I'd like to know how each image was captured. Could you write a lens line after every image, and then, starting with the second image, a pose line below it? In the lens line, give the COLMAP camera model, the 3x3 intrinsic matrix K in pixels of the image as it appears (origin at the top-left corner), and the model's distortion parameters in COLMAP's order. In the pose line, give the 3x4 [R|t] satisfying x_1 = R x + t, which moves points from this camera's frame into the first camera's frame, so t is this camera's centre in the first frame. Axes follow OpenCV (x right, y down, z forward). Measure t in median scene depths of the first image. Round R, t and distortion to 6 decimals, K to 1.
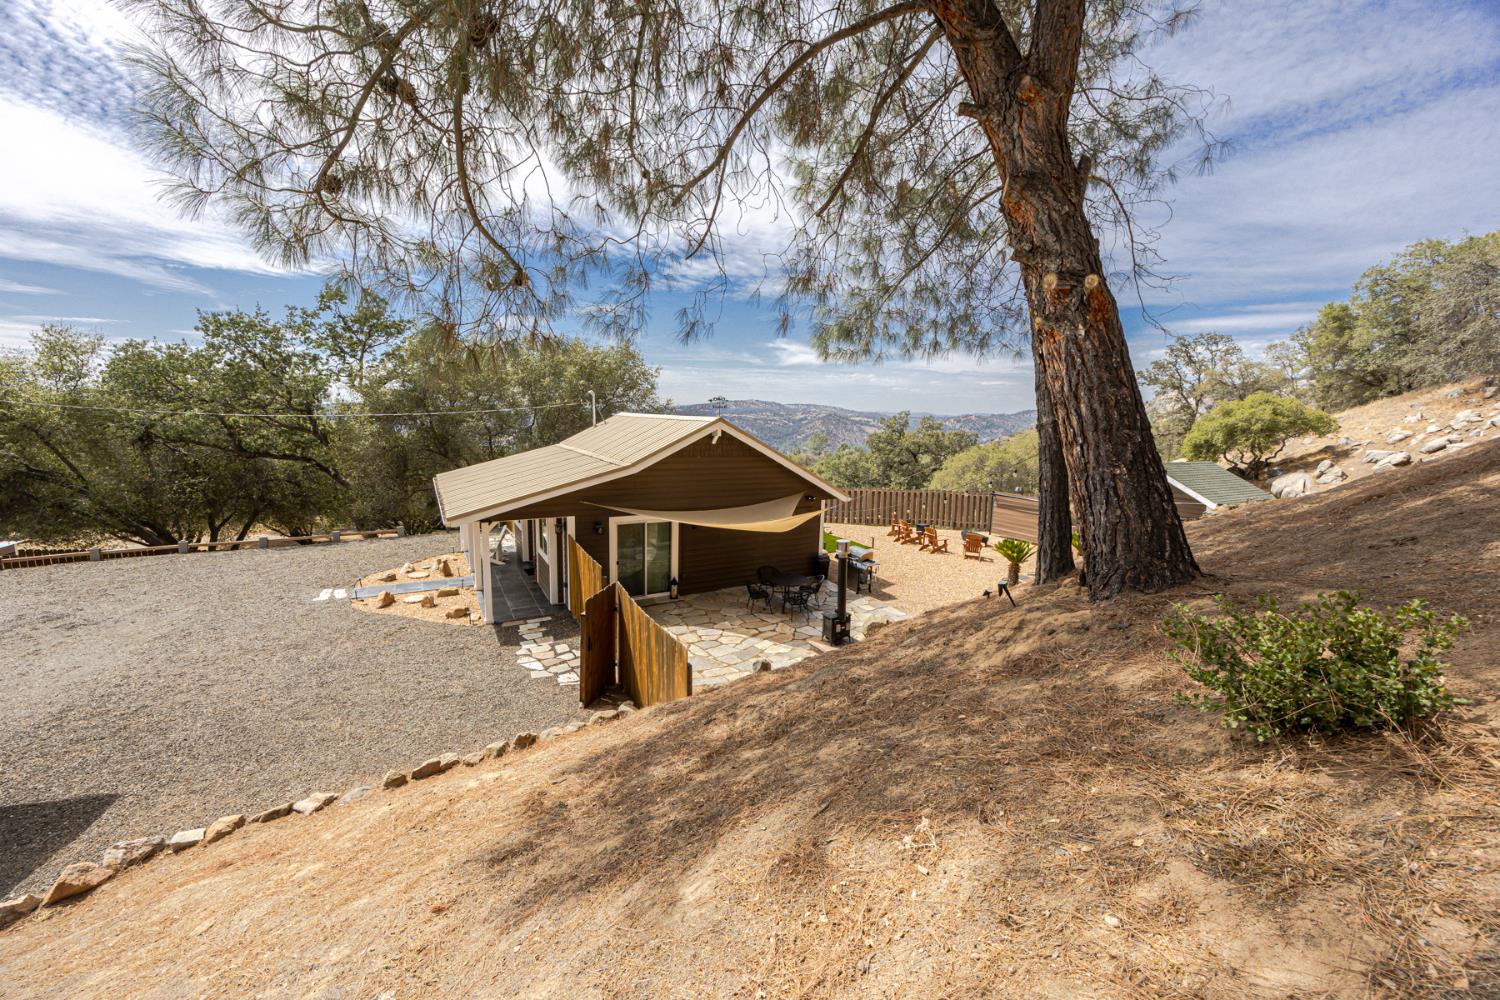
lens RADIAL K [[570.2, 0, 744.0], [0, 570.2, 503.4], [0, 0, 1]] dist [0.000360, -0.000147]
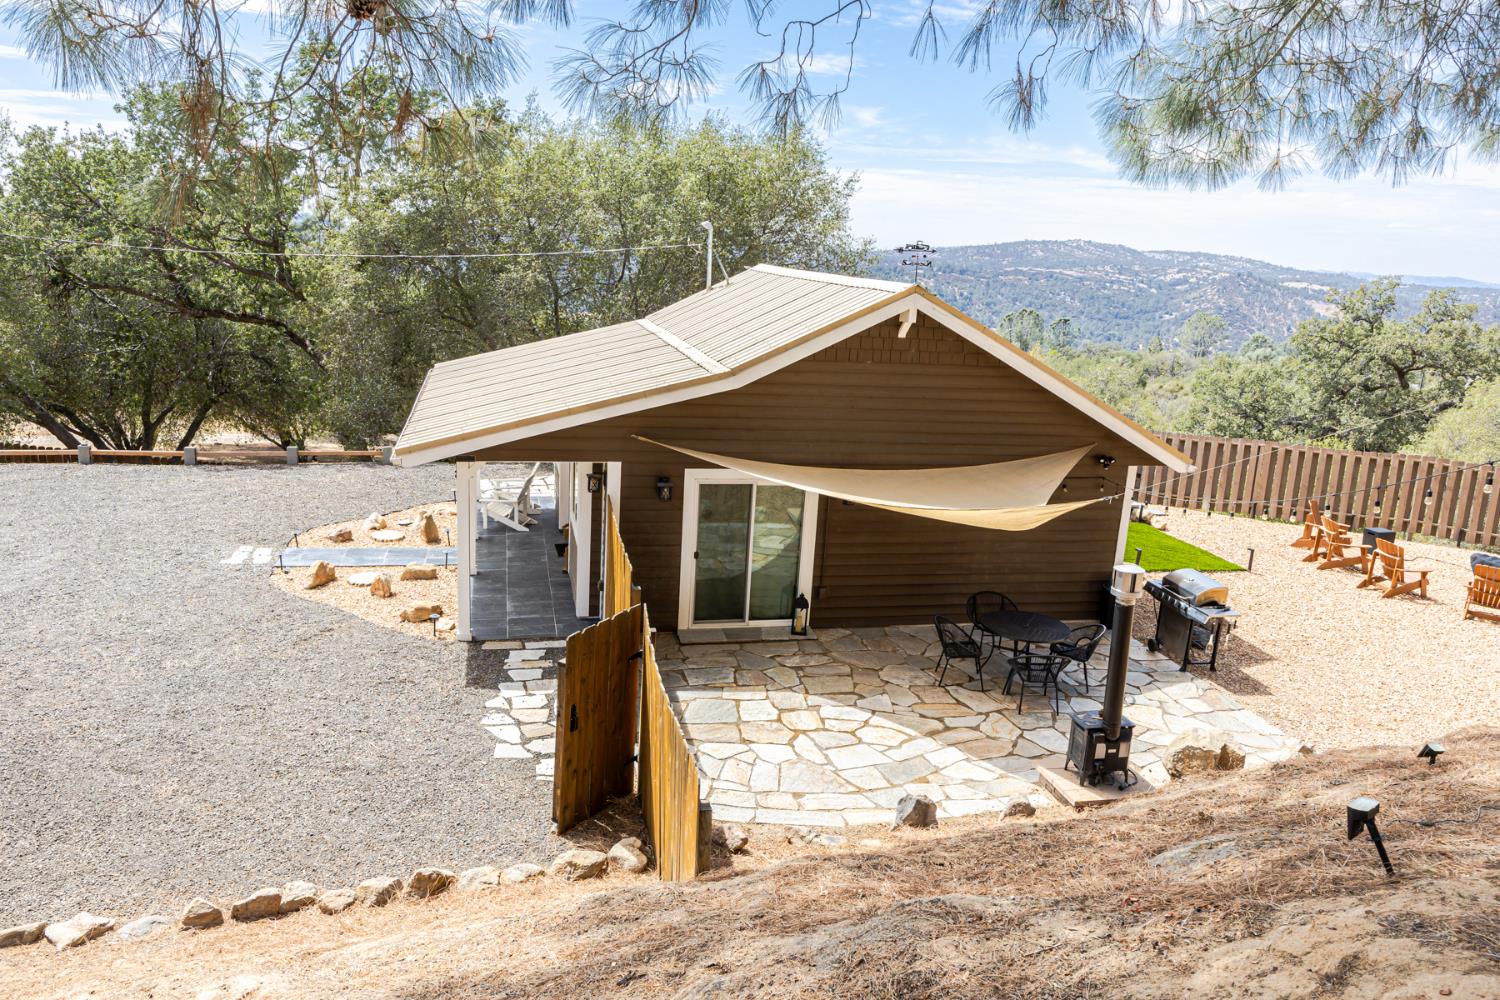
lens RADIAL K [[1041.6, 0, 750.0], [0, 1041.6, 500.0], [0, 0, 1]] dist [-0.000170, -0.000914]
pose [[0.959450, 0.092487, -0.266274, 0.049414], [-0.073992, 0.994149, 0.078697, -0.016597], [0.271994, -0.055803, 0.960680, 0.054462]]
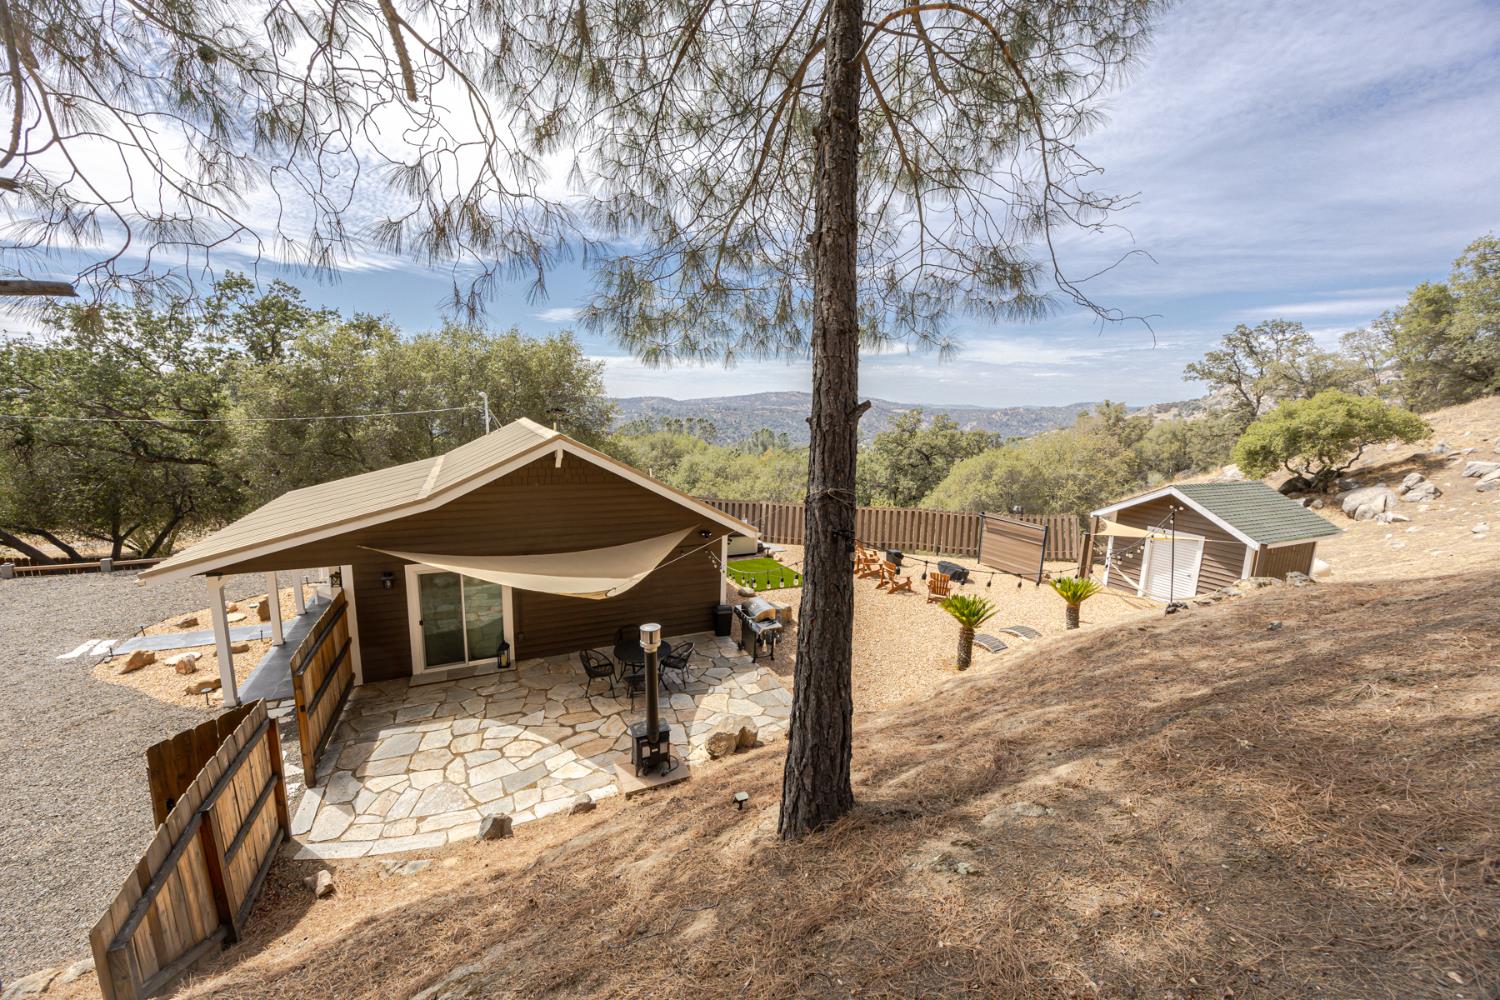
lens RADIAL K [[567.8, 0, 750.0], [0, 567.8, 500.0], [0, 0, 1]] dist [0.000089, 0.000323]
pose [[0.997768, 0.013800, -0.065337, 0.167010], [-0.013172, 0.999863, 0.010043, -0.046088], [0.065467, -0.009160, 0.997813, 0.167769]]
